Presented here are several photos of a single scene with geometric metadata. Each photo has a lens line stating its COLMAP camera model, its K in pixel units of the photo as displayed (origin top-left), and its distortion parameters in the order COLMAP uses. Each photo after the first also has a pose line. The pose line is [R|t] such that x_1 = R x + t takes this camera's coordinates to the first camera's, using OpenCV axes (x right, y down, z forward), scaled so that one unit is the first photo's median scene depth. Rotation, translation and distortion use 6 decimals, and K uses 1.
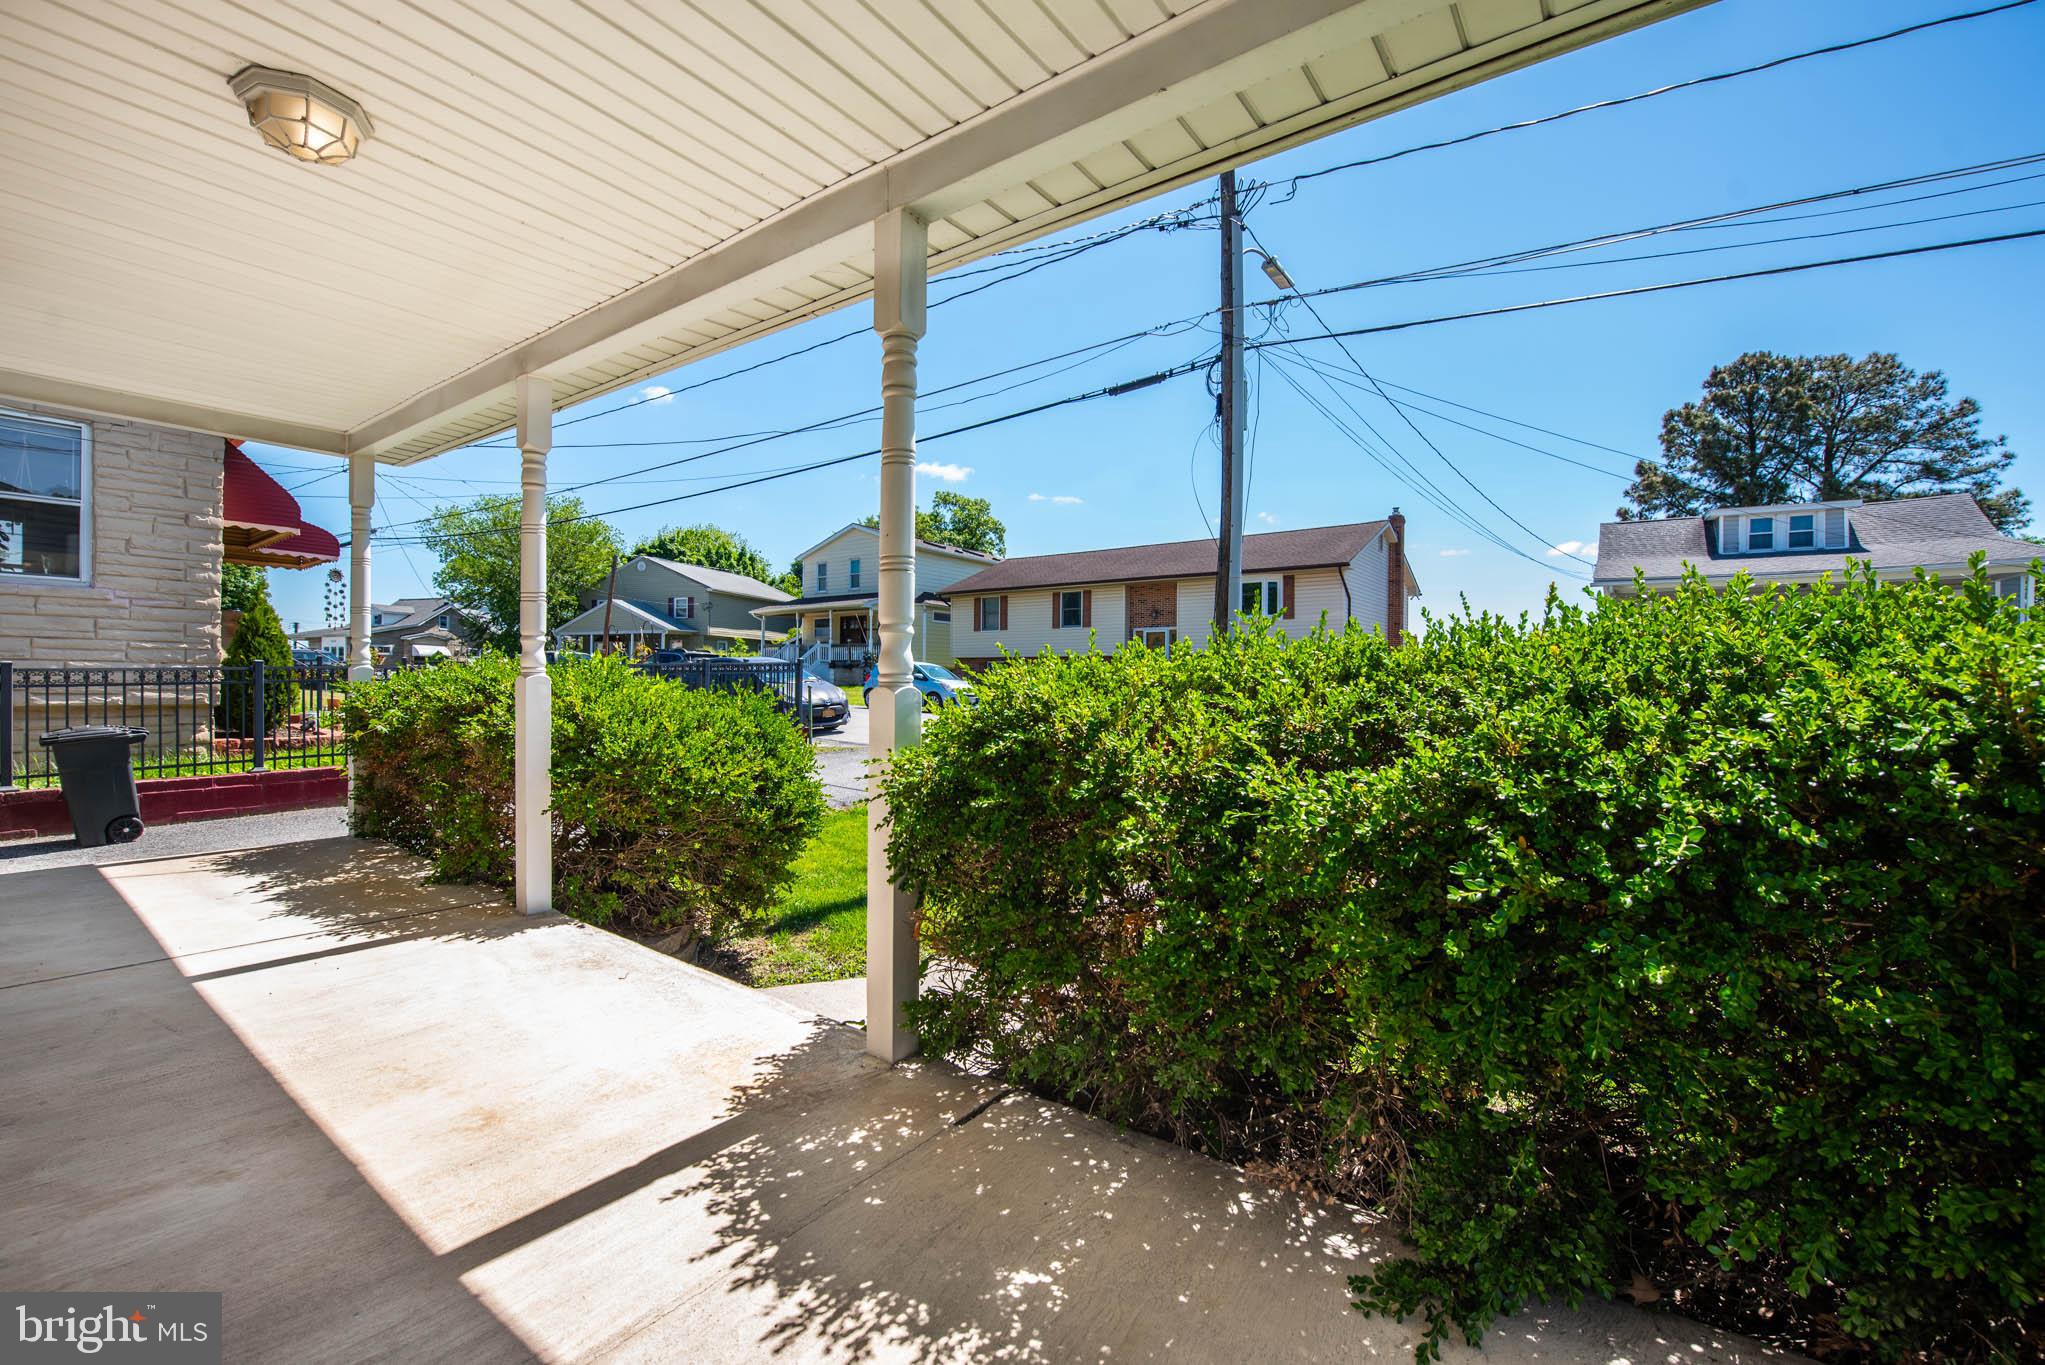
lens RADIAL K [[840.6, 0, 1028.8], [0, 840.6, 686.6], [0, 0, 1]] dist [-0.017234, -0.001366]
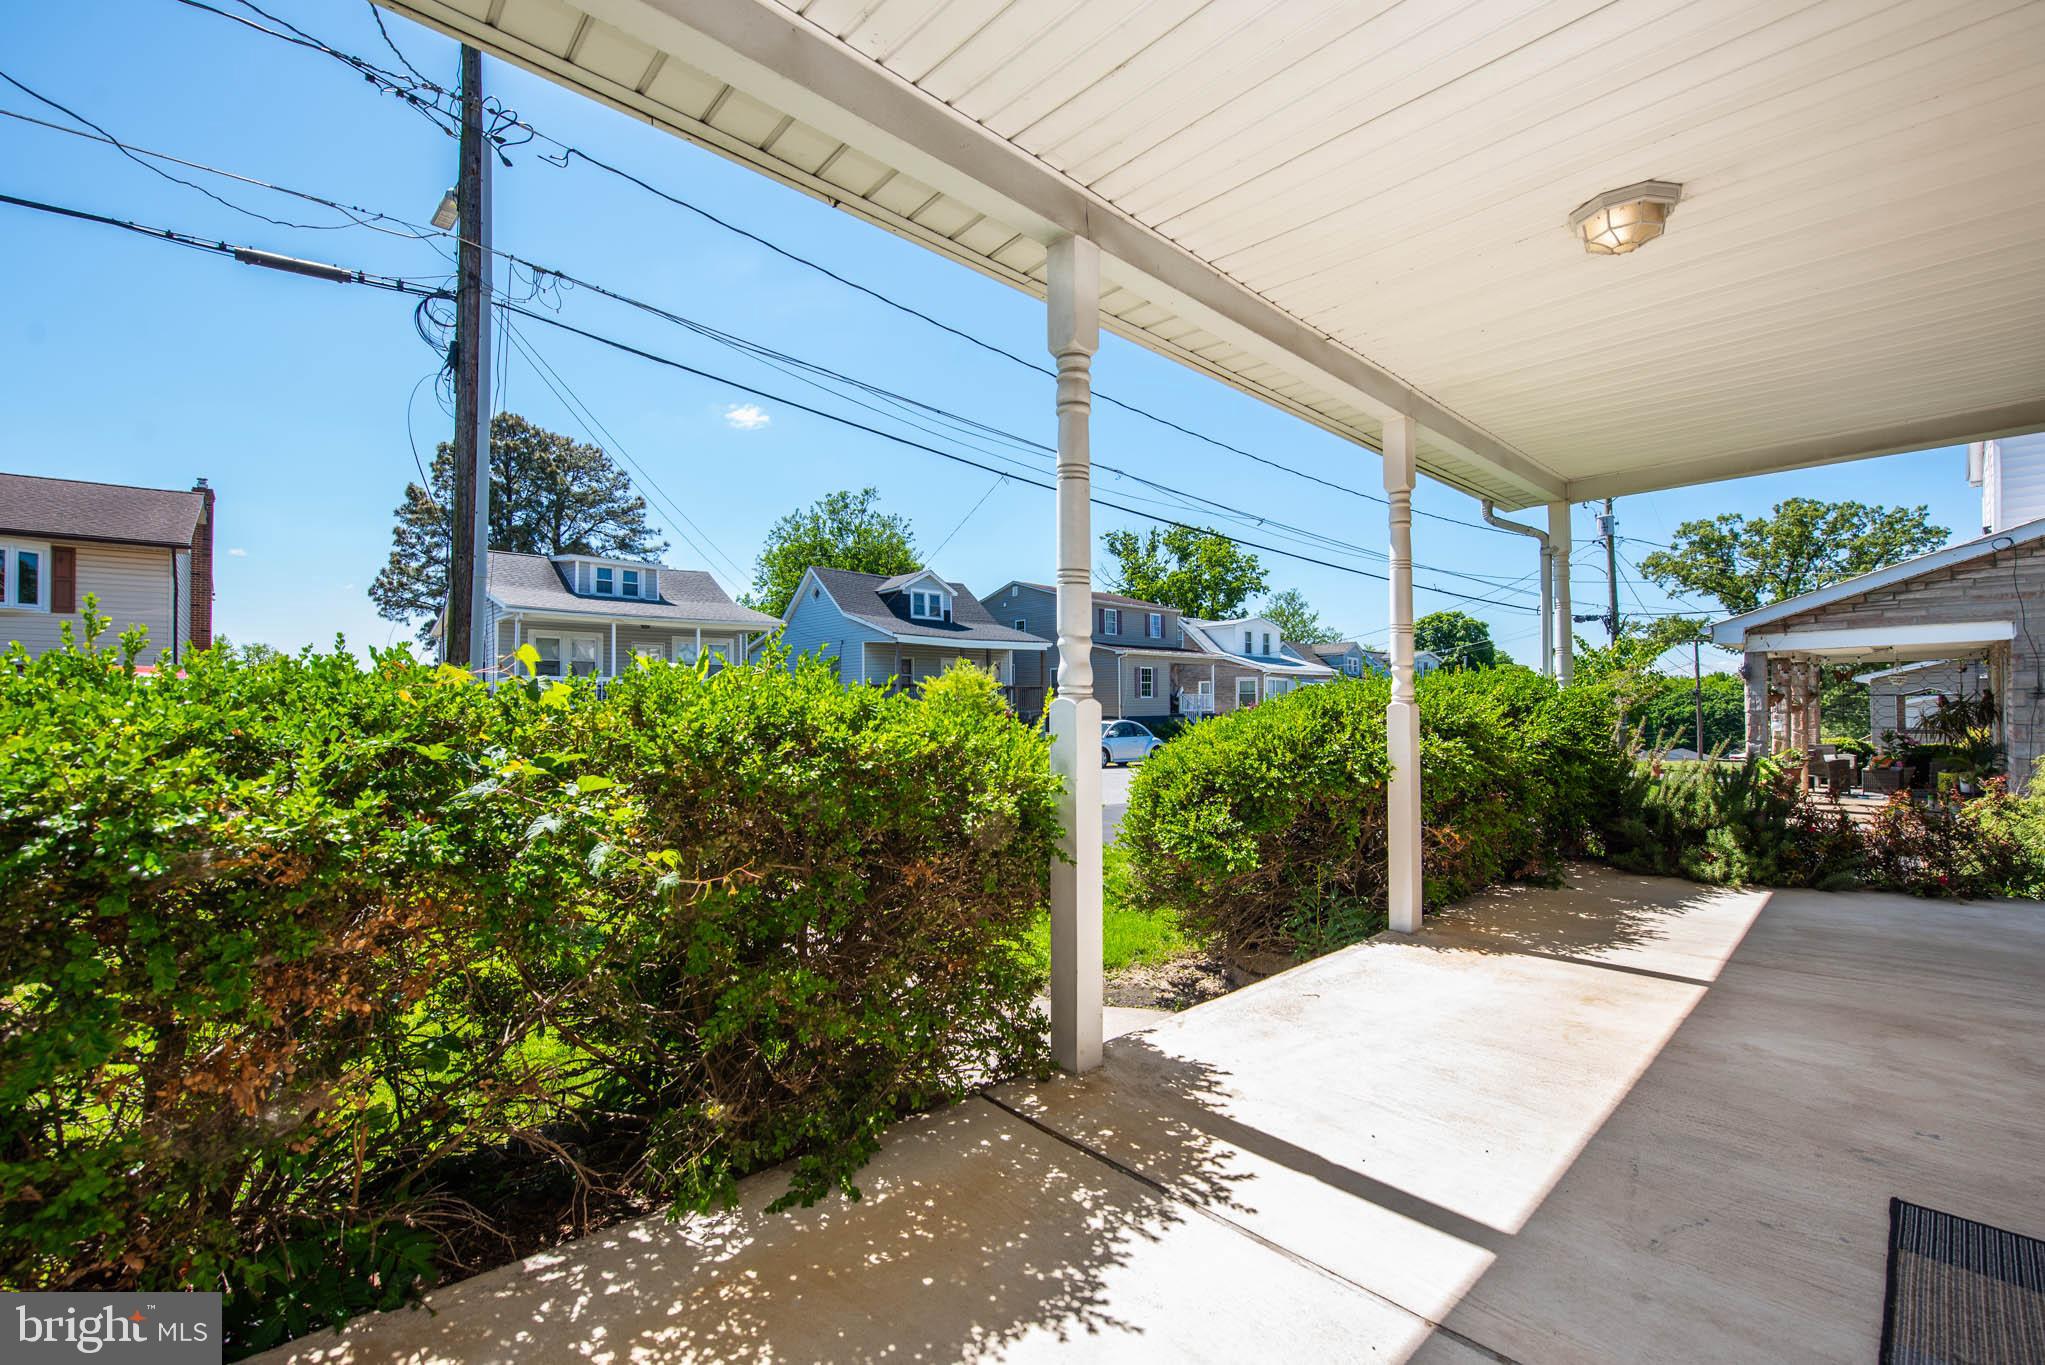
lens RADIAL K [[840.6, 0, 1032.1], [0, 840.6, 685.9], [0, 0, 1]] dist [-0.017234, -0.001366]
pose [[0.194649, 0.011145, 0.980810, -1.364532], [0.015158, 0.999782, -0.014369, -0.014091], [-0.980756, 0.017664, 0.194438, 0.999517]]
